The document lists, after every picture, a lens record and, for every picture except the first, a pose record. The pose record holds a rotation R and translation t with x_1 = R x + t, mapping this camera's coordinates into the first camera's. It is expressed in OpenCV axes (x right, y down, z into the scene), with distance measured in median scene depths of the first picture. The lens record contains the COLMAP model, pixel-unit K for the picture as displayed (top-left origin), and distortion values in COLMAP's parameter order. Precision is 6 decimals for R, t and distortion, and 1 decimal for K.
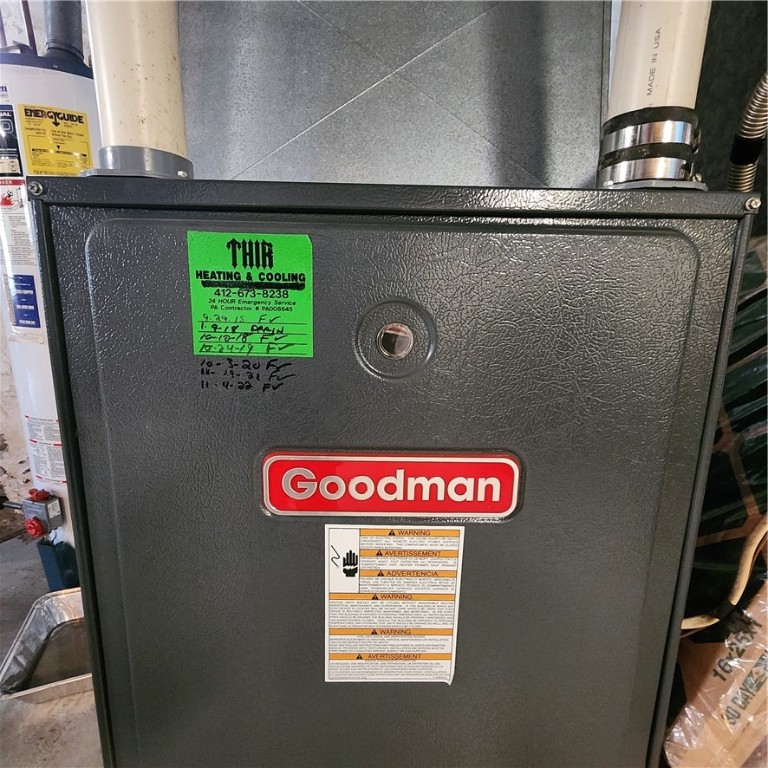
lens RADIAL K [[427.4, 0, 382.8], [0, 427.4, 388.9], [0, 0, 1]] dist [0.000188, -0.000361]
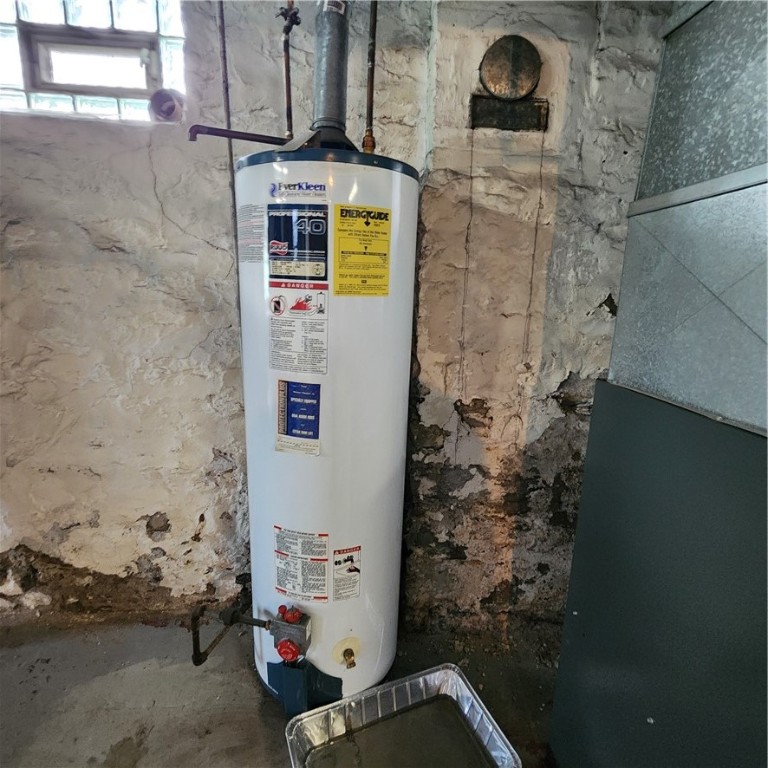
lens RADIAL K [[427.4, 0, 382.7], [0, 427.4, 378.7], [0, 0, 1]] dist [0.000188, -0.000361]
pose [[0.998341, -0.001542, 0.057553, -0.768717], [0.001777, 0.999990, -0.004032, -0.284393], [-0.057547, 0.004128, 0.998334, 0.099753]]
